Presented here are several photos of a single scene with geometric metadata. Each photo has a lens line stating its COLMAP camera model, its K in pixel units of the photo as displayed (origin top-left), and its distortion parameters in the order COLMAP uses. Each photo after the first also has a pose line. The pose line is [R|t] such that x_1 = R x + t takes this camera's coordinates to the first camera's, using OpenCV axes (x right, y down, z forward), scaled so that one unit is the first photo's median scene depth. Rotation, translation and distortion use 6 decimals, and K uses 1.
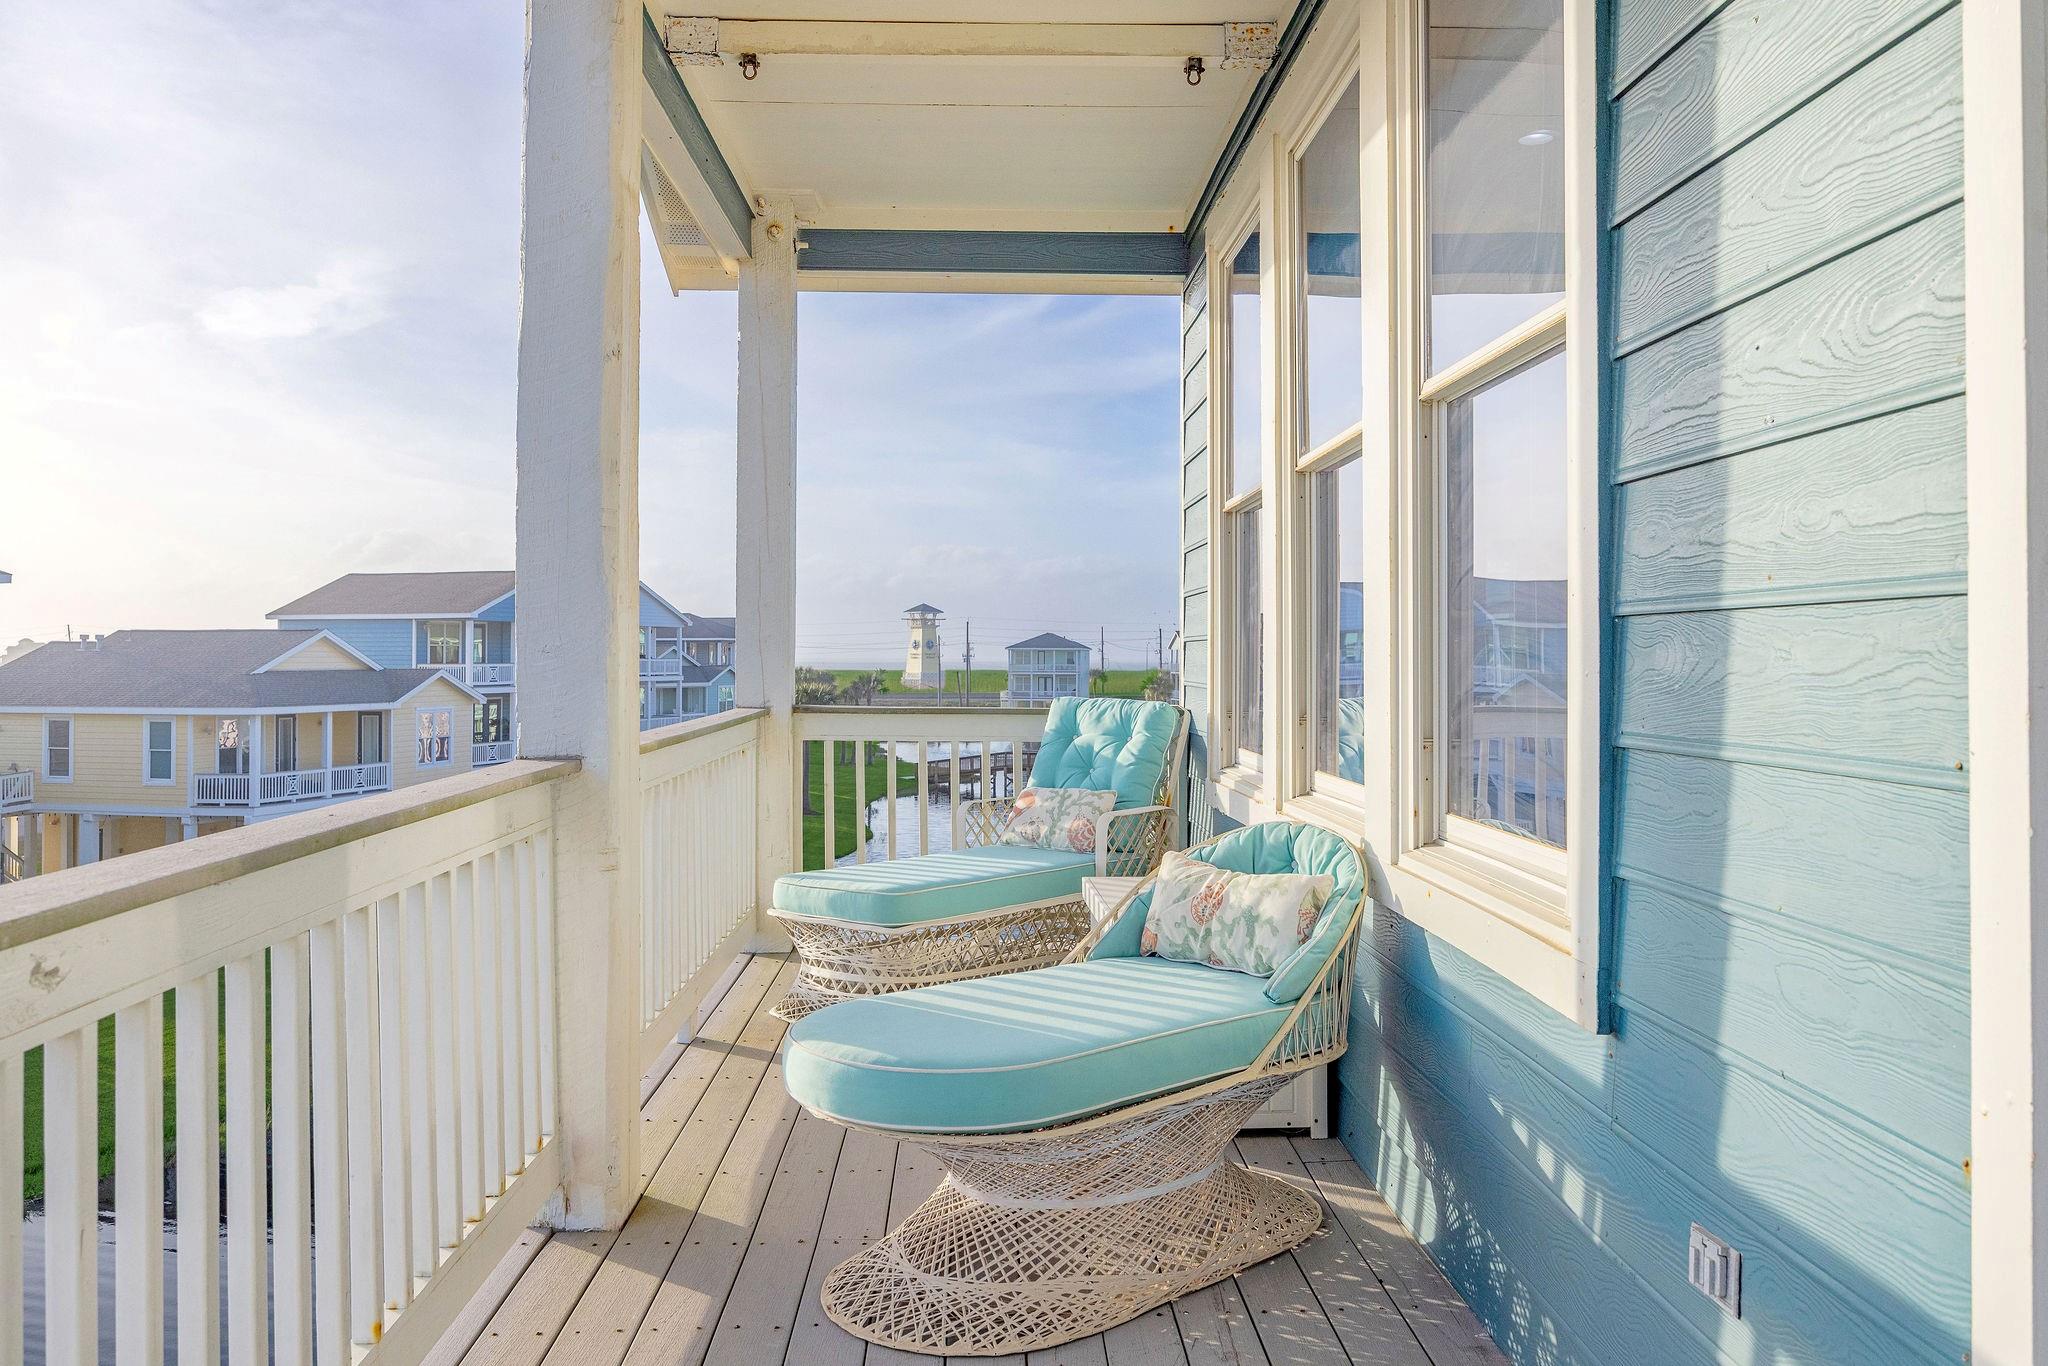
lens RADIAL K [[1591.2, 0, 1000.2], [0, 1591.2, 655.2], [0, 0, 1]] dist [0.003944, 0.002475]
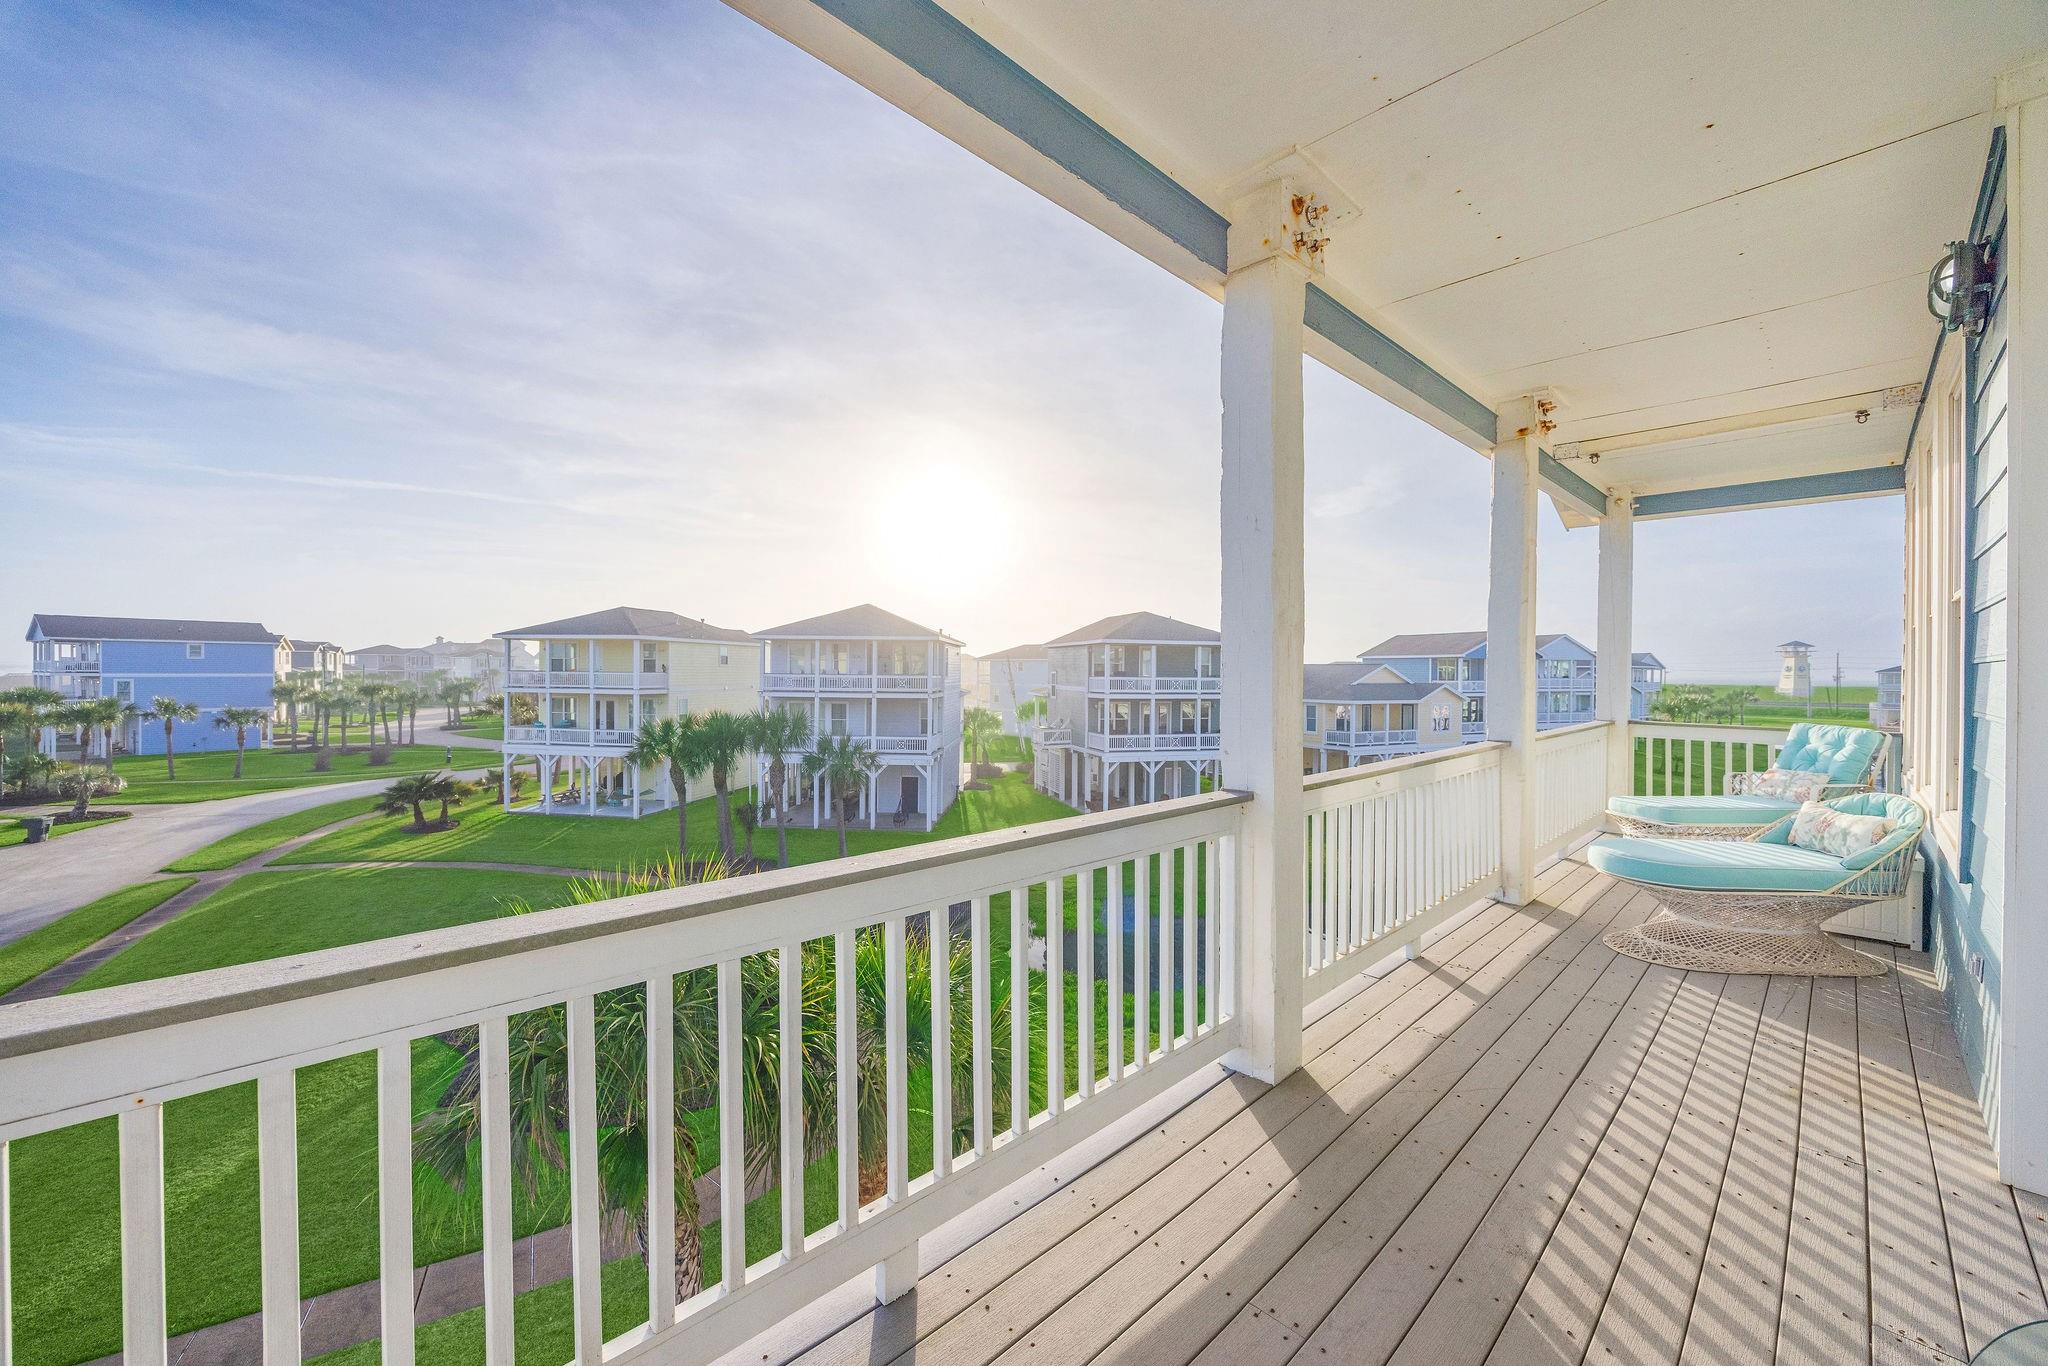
lens RADIAL K [[797.8, 0, 1028.5], [0, 797.8, 675.6], [0, 0, 1]] dist [-0.004226, 0.000034]
pose [[0.683862, 0.008125, -0.729566, 0.130002], [-0.005444, 0.999967, 0.006034, -0.040450], [0.729591, -0.000155, 0.683884, -0.426147]]
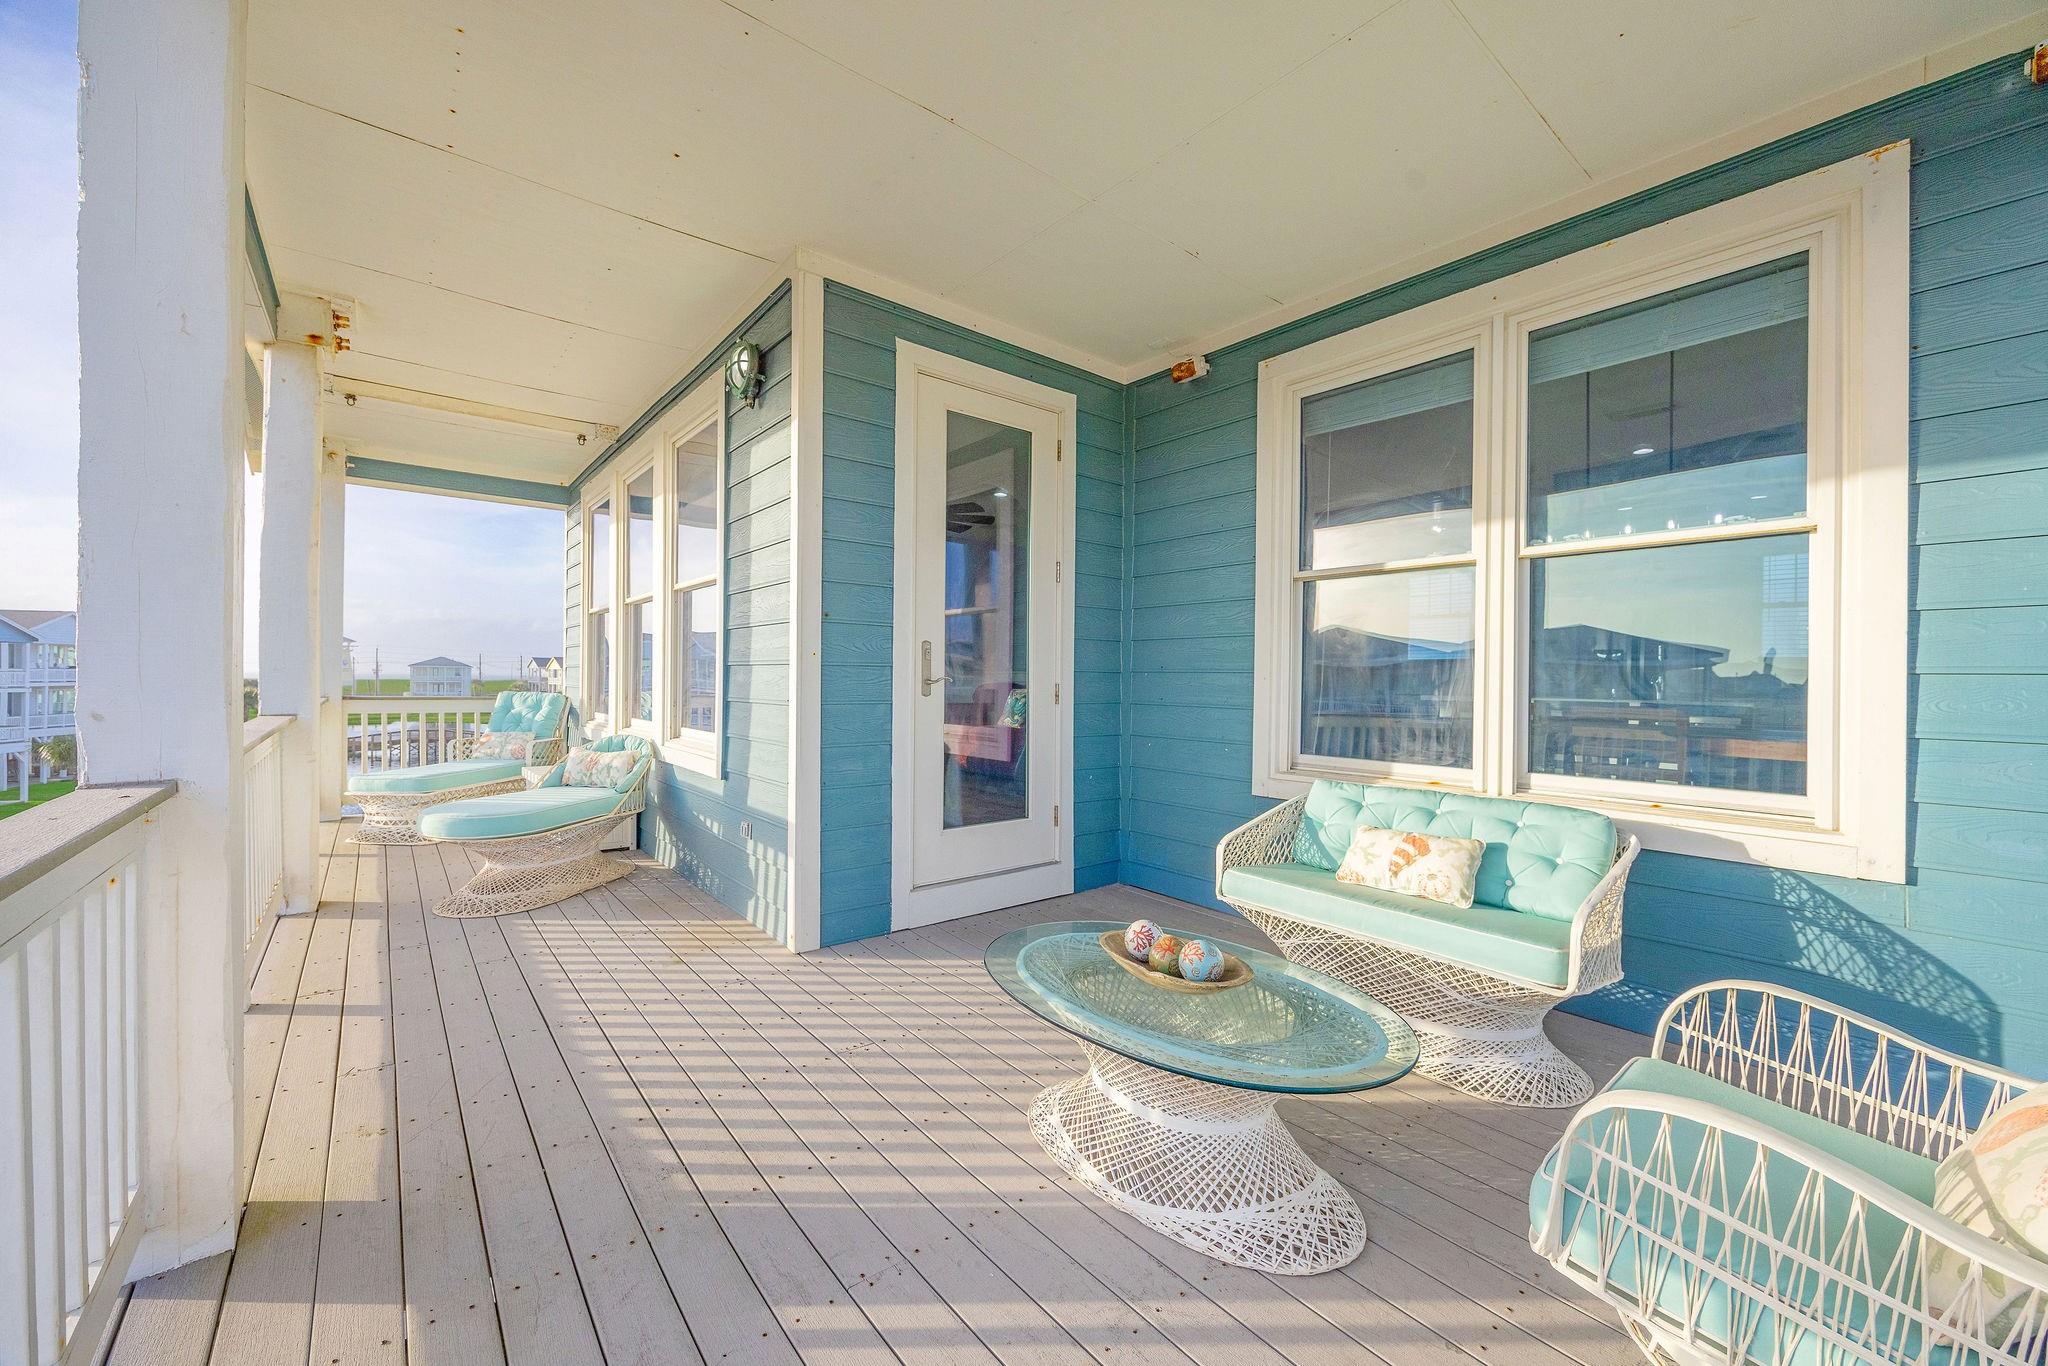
lens RADIAL K [[797.8, 0, 1028.5], [0, 797.8, 675.6], [0, 0, 1]] dist [-0.004226, 0.000034]
pose [[0.784864, 0.009233, 0.619599, -0.095189], [-0.010889, 0.999940, -0.001108, -0.002798], [-0.619572, -0.005877, 0.784918, -0.401740]]
